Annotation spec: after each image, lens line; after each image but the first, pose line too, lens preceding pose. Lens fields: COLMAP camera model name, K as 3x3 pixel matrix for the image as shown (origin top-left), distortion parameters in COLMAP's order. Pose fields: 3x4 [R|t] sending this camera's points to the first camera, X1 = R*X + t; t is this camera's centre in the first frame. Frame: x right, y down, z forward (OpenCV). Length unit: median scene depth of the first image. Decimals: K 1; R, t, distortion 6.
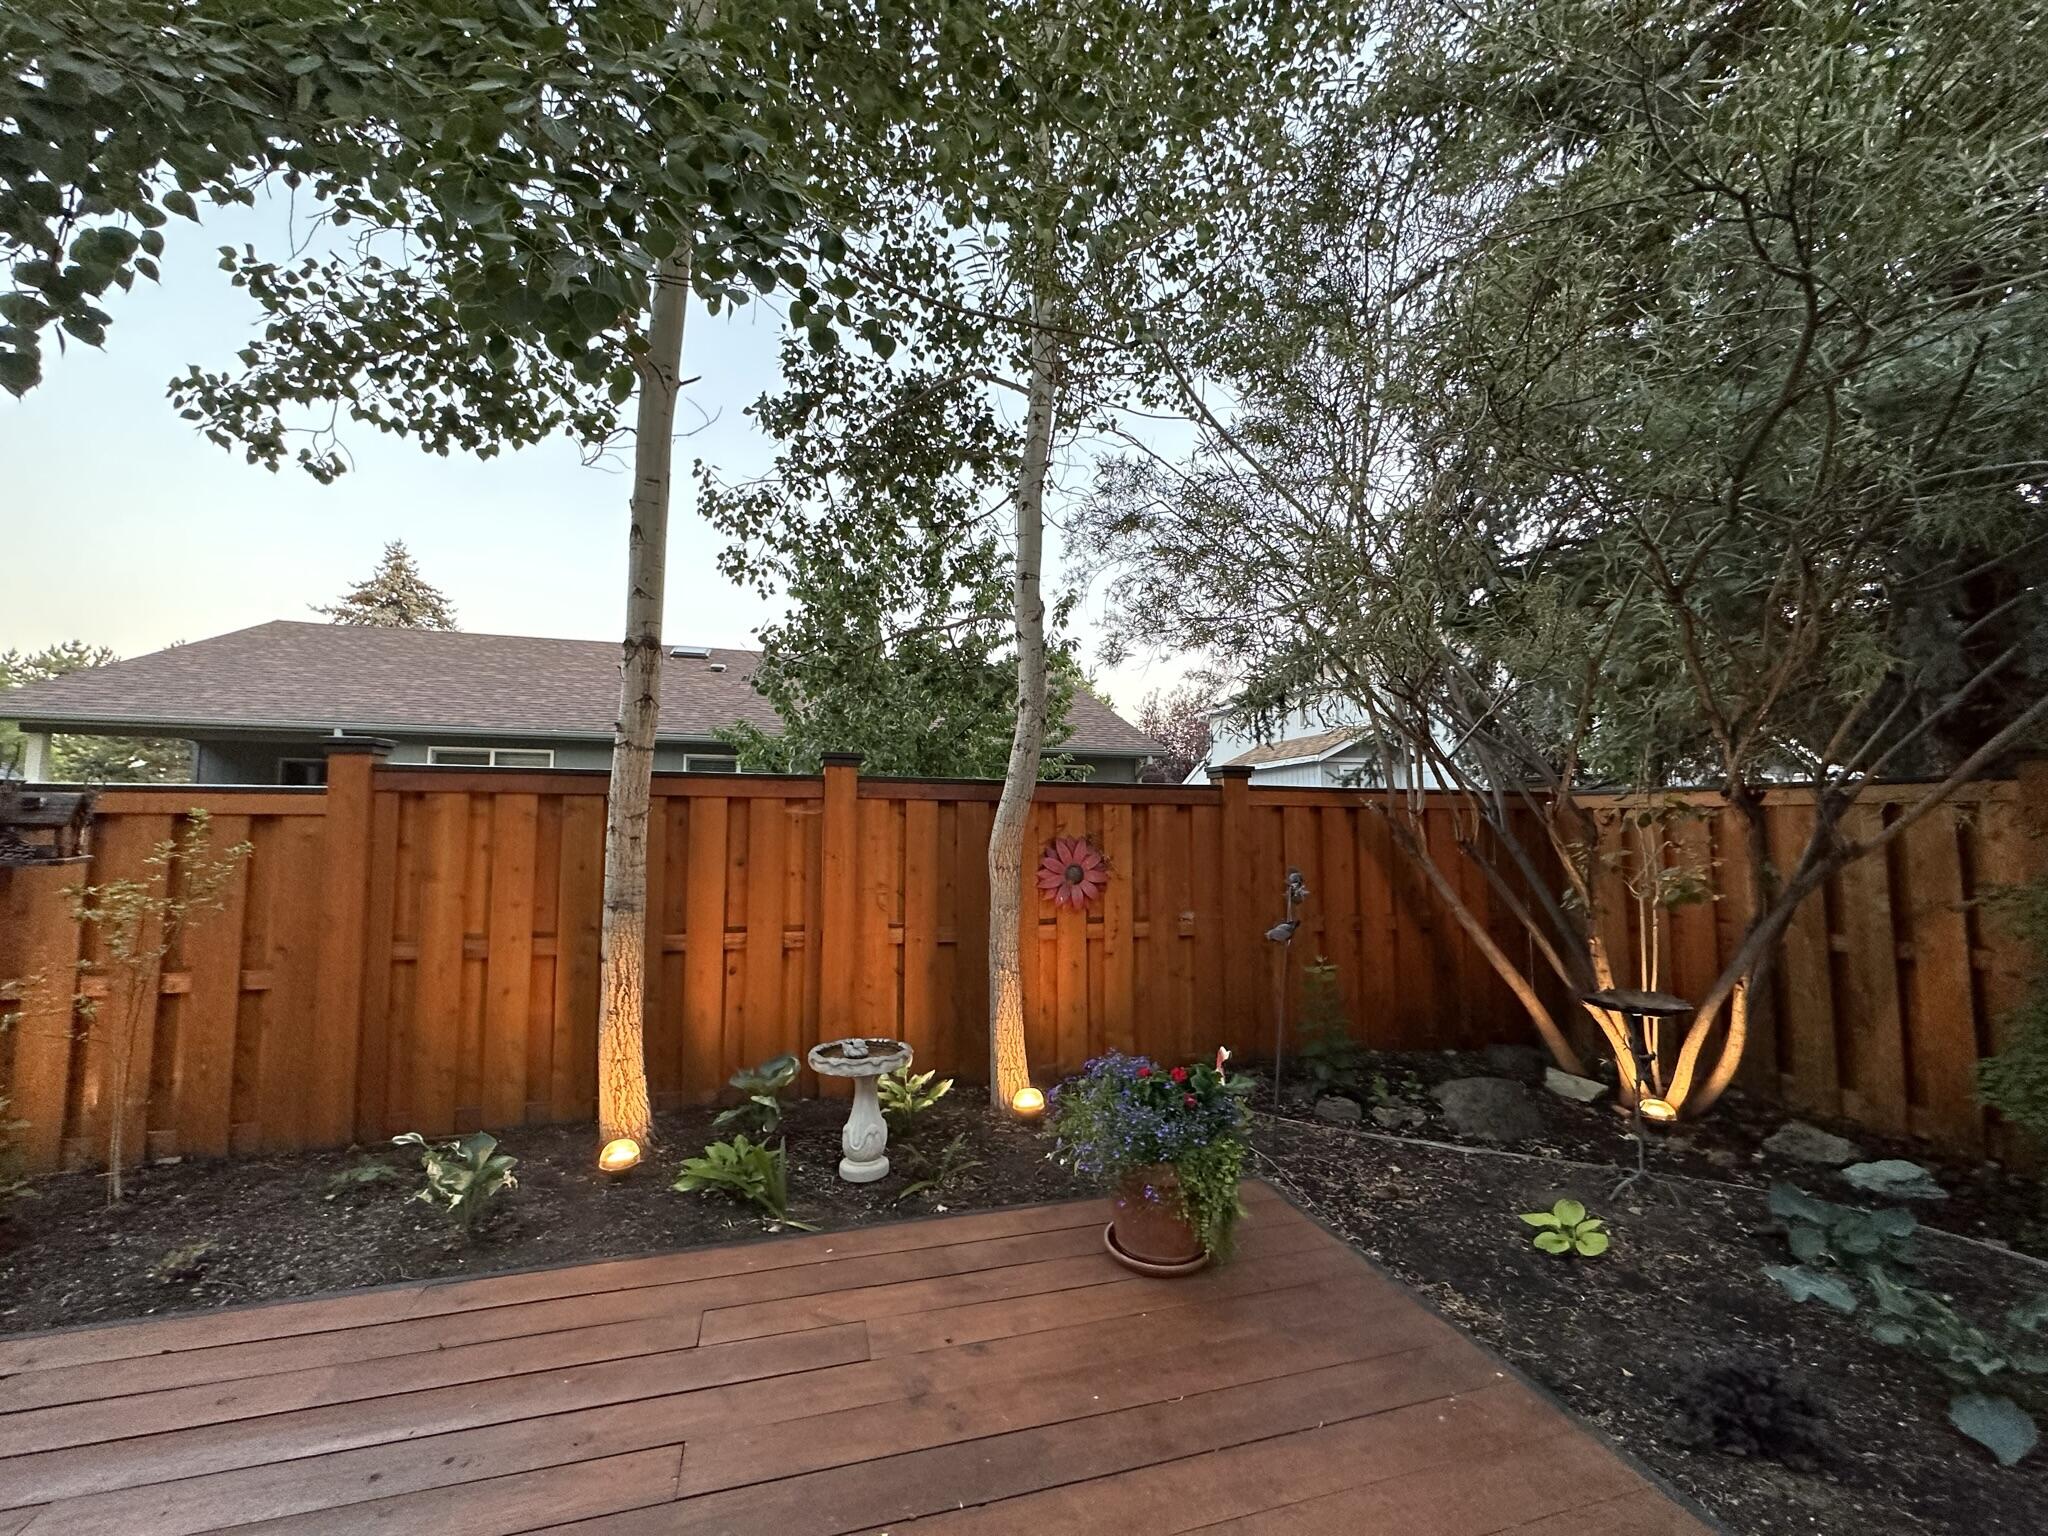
lens RADIAL K [[820.0, 0, 1026.5], [0, 820.0, 769.1], [0, 0, 1]] dist [-0.003637, 0.001484]
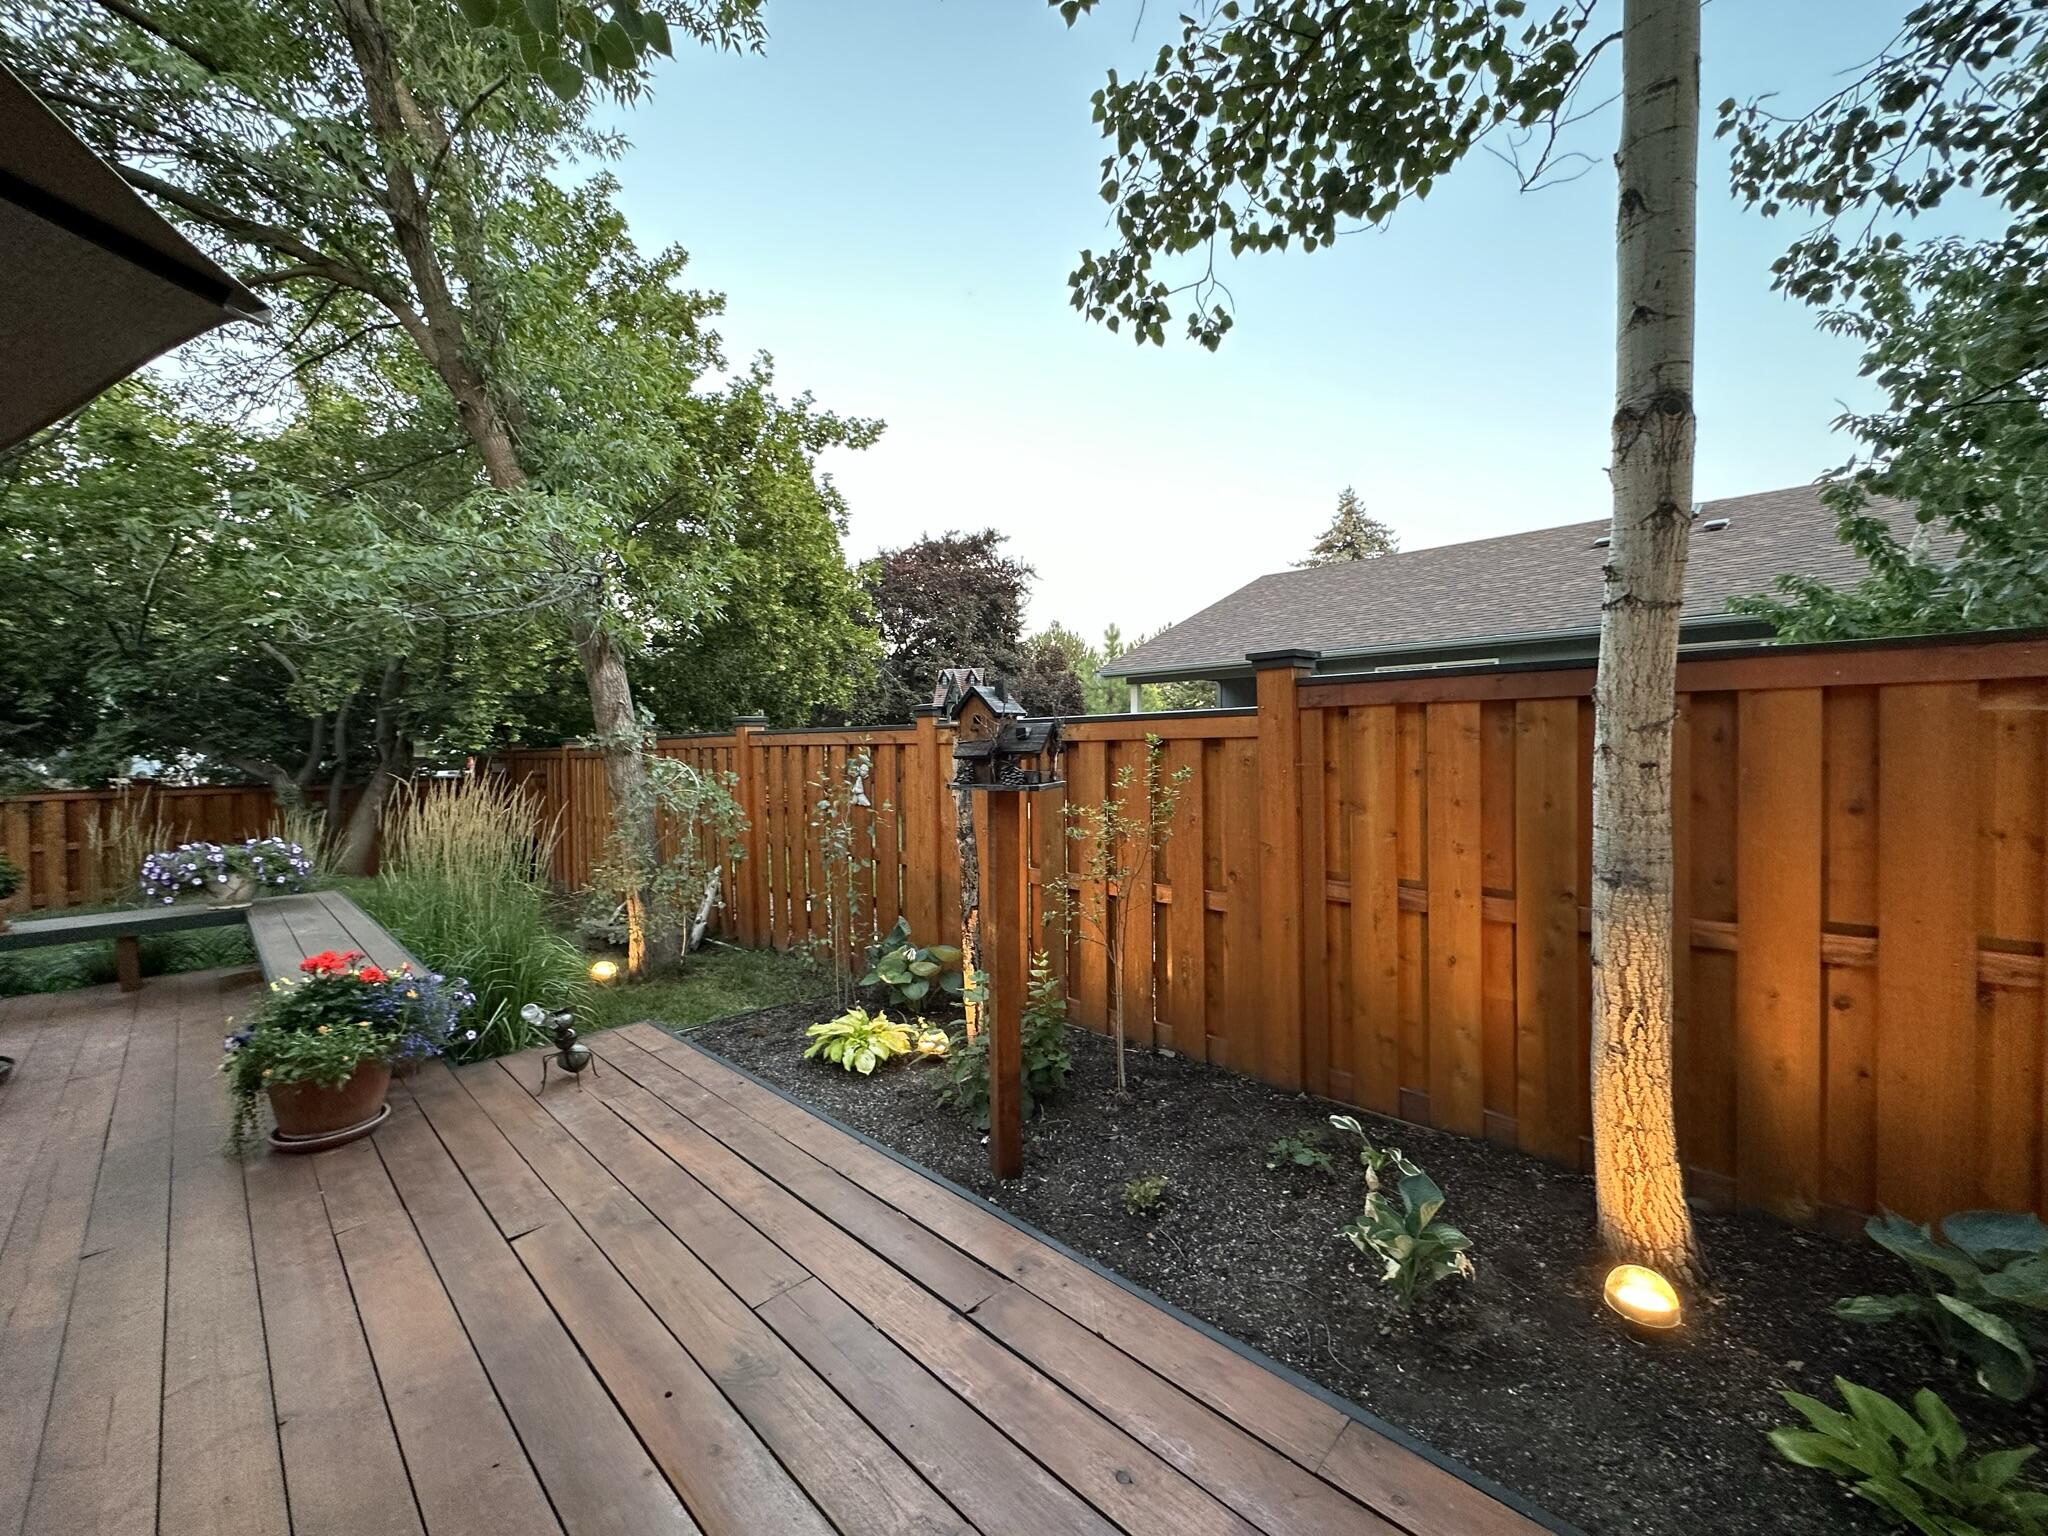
lens RADIAL K [[820.0, 0, 1022.1], [0, 820.0, 764.0], [0, 0, 1]] dist [-0.003637, 0.001484]
pose [[0.495384, 0.006146, -0.868652, -0.192977], [0.076943, 0.995734, 0.050924, 0.019903], [0.865260, -0.092064, 0.492798, 0.331039]]
